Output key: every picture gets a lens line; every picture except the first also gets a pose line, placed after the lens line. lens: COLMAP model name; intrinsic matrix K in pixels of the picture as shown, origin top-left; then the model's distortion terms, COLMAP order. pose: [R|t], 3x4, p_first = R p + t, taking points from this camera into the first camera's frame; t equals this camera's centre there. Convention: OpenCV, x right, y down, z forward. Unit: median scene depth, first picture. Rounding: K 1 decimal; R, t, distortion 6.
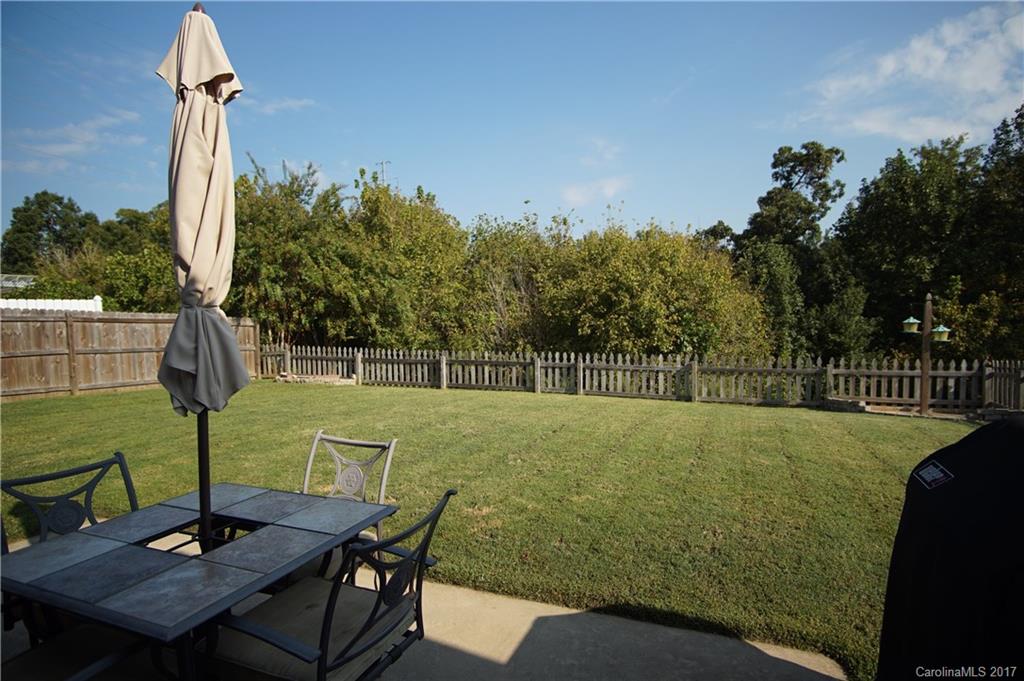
lens RADIAL K [[561.2, 0, 515.5], [0, 561.2, 340.5], [0, 0, 1]] dist [-0.032436, 0.006914]
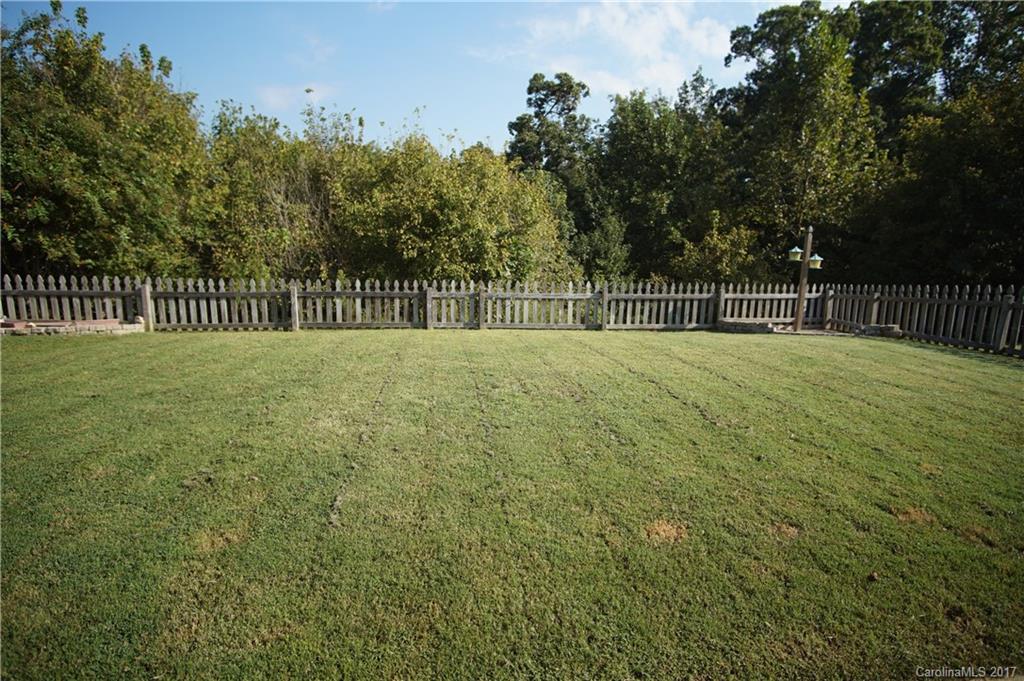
lens RADIAL K [[561.2, 0, 506.6], [0, 561.2, 343.2], [0, 0, 1]] dist [-0.032436, 0.006914]
pose [[0.859468, -0.068916, 0.506523, -0.203184], [-0.003224, 0.990120, 0.140184, -0.002372], [-0.511180, -0.122117, 0.850754, 0.166335]]
